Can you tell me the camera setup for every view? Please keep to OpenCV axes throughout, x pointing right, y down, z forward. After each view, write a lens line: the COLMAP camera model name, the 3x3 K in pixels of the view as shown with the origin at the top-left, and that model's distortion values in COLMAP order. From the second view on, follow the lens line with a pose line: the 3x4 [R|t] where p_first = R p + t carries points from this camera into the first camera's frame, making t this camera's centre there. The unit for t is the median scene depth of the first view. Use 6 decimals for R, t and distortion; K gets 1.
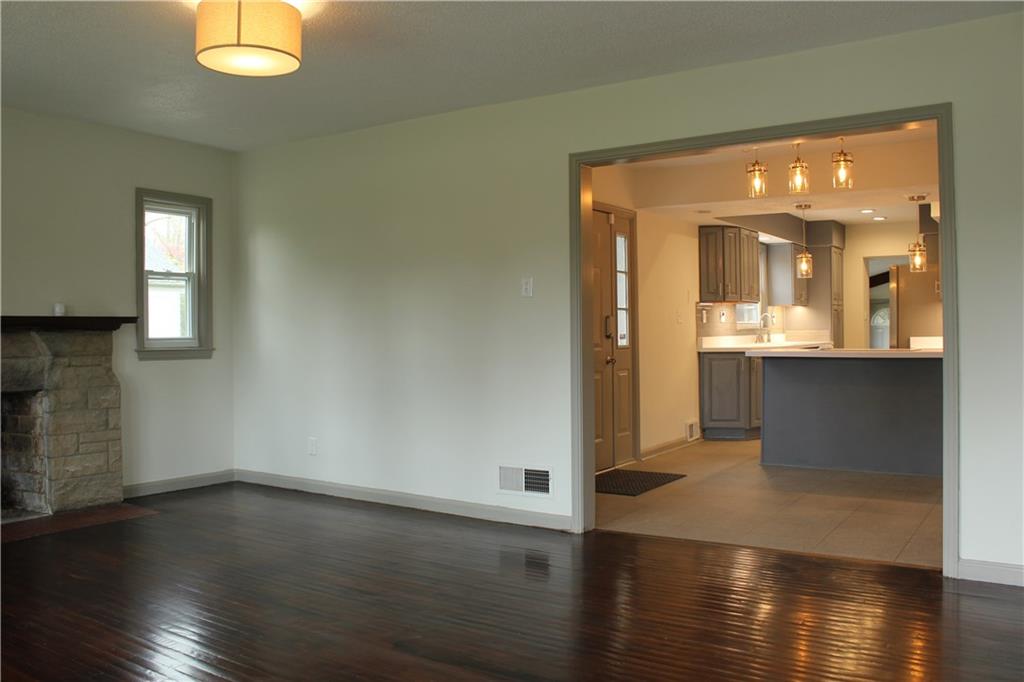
lens RADIAL K [[859.6, 0, 513.1], [0, 859.6, 340.4], [0, 0, 1]] dist [-0.134661, 0.055855]
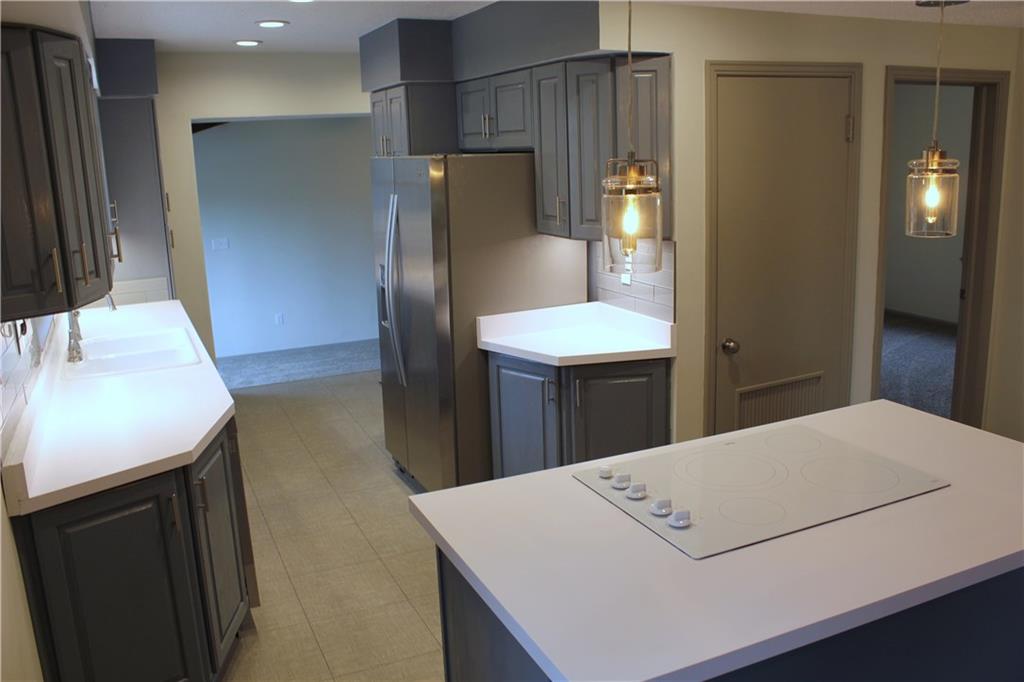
lens RADIAL K [[859.6, 0, 514.8], [0, 859.6, 342.6], [0, 0, 1]] dist [-0.134661, 0.055855]
pose [[0.521507, -0.201361, 0.829147, 0.096973], [0.038528, 0.976321, 0.212870, -0.089629], [-0.852377, -0.079068, 0.516916, 0.744692]]
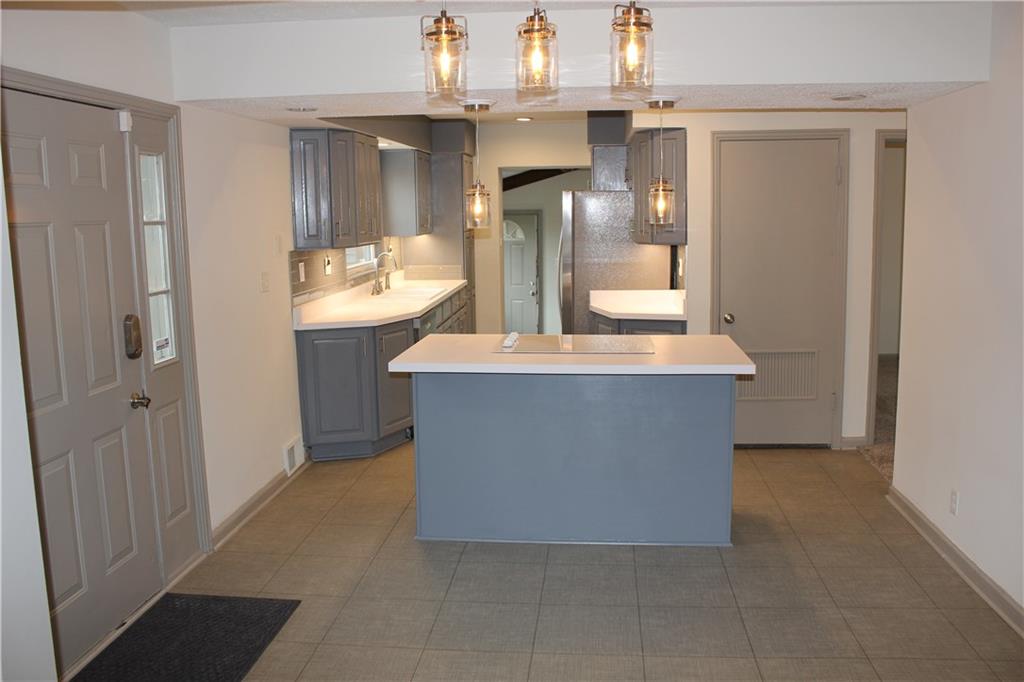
lens RADIAL K [[859.6, 0, 512.5], [0, 859.6, 331.6], [0, 0, 1]] dist [-0.134661, 0.055855]
pose [[0.882949, -0.069374, 0.464315, 0.065472], [0.010368, 0.991662, 0.128450, -0.065456], [-0.469355, -0.108600, 0.876306, 0.371735]]
